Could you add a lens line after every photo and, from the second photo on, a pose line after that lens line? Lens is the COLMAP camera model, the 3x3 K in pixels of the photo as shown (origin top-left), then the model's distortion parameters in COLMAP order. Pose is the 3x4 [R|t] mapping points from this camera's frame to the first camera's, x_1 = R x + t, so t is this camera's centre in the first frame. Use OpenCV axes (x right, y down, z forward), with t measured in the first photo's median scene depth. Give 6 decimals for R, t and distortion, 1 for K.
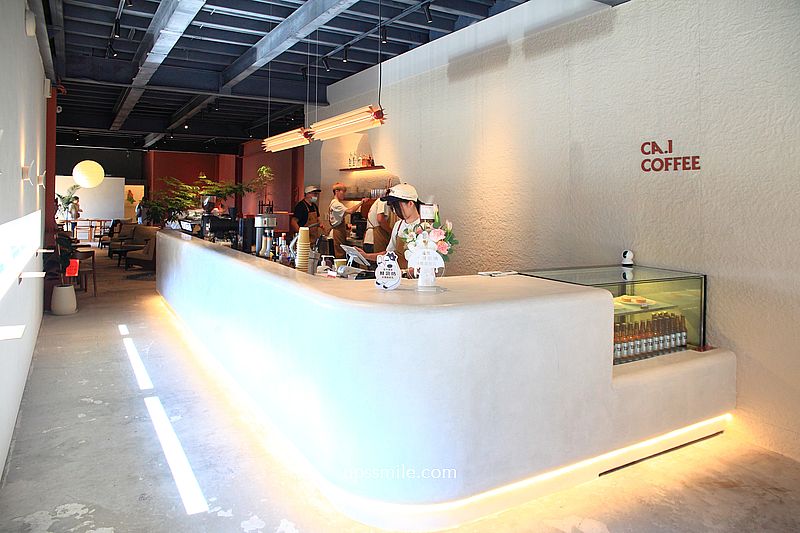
lens RADIAL K [[596.3, 0, 400.0], [0, 596.3, 266.5], [0, 0, 1]] dist [-0.113441, 0.091674]
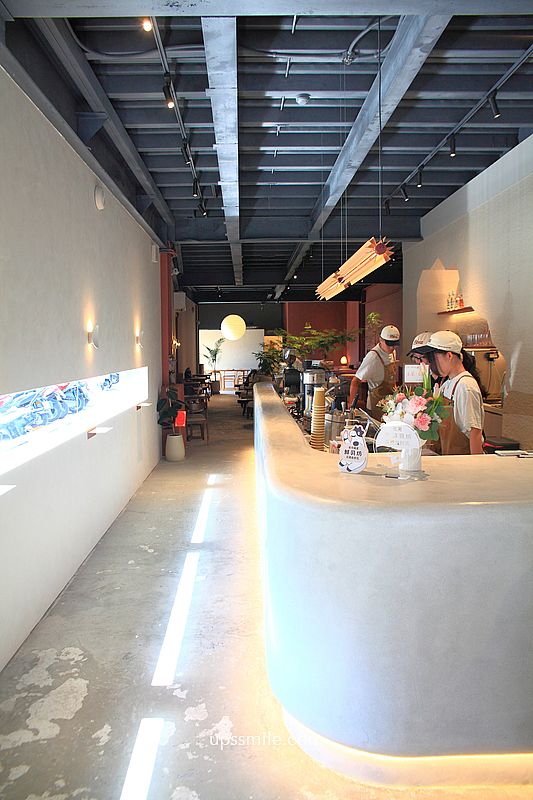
lens RADIAL K [[590.4, 0, 266.4], [0, 590.4, 454.2], [0, 0, 1]] dist [-0.063664, 0.002811]
pose [[0.865983, 0.053894, -0.497160, 0.173703], [-0.015667, 0.996611, 0.080747, -0.030681], [0.499827, -0.062137, 0.863893, 0.162287]]
